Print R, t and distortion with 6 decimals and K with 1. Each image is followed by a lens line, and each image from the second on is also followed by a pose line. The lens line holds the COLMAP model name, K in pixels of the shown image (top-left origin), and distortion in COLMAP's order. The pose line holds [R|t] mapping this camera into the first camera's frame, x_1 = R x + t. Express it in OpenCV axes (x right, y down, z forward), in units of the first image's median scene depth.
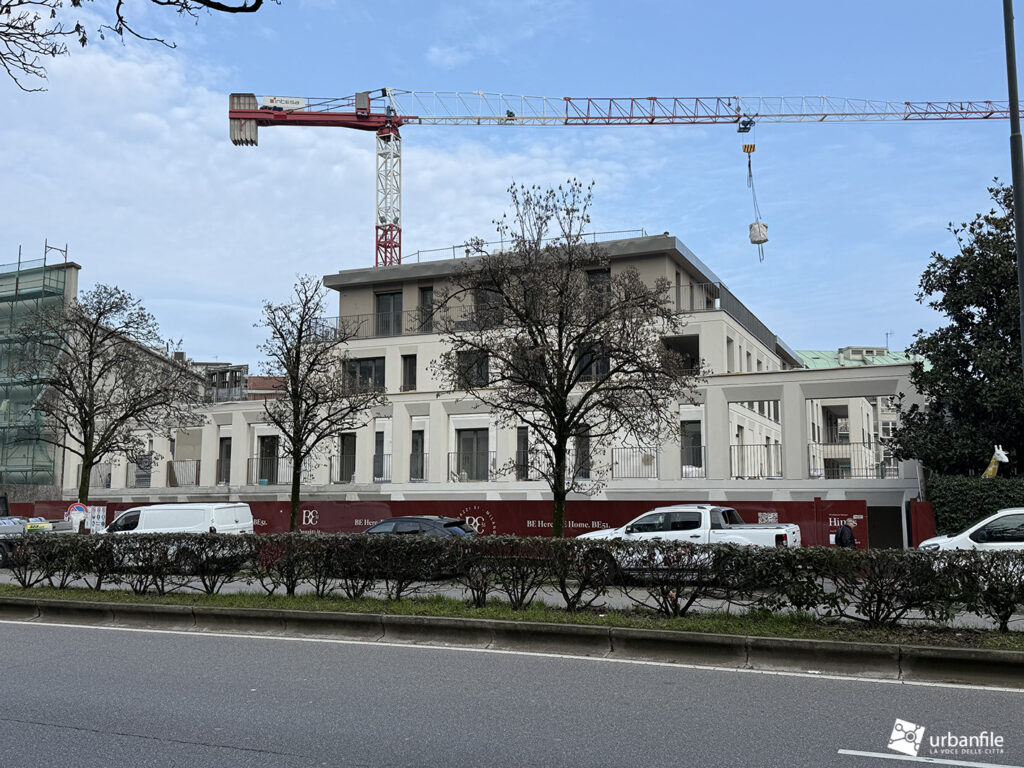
lens RADIAL K [[1010.6, 0, 511.4], [0, 1010.6, 390.1], [0, 0, 1]] dist [-0.040740, 0.000000]
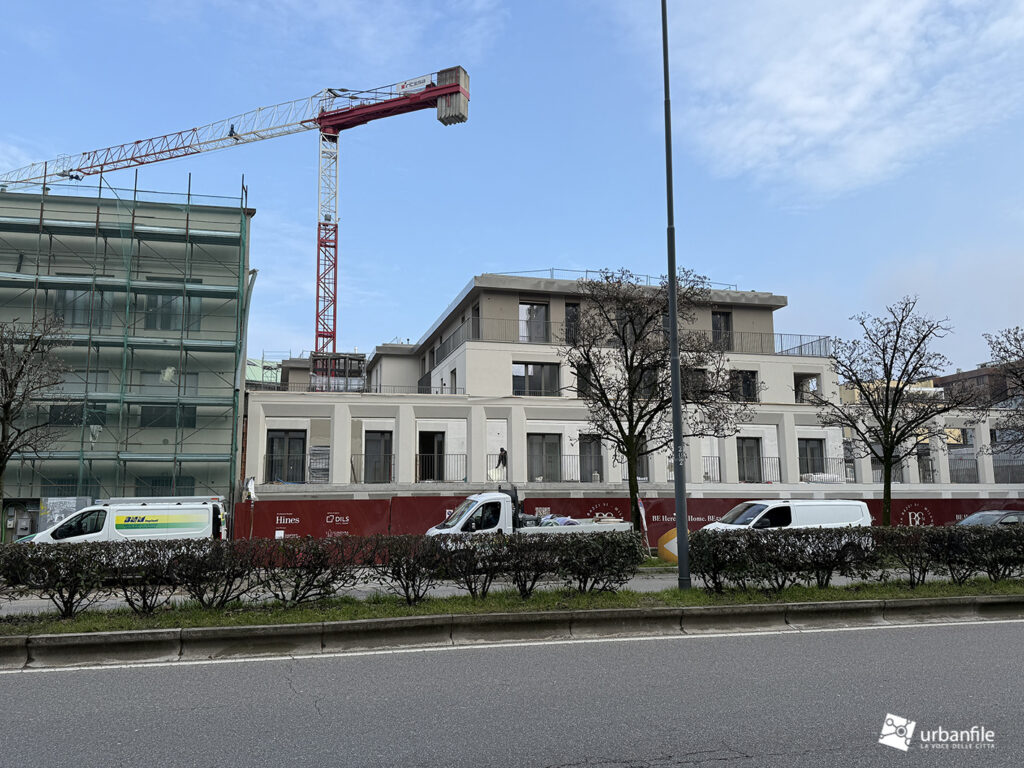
lens RADIAL K [[859.3, 0, 511.2], [0, 859.3, 390.9], [0, 0, 1]] dist [0.036431, 0.007664]
pose [[0.807620, 0.077250, 0.584622, -0.715119], [-0.067156, 0.996981, -0.038965, 0.035574], [-0.585867, -0.007792, 0.810370, 0.293652]]
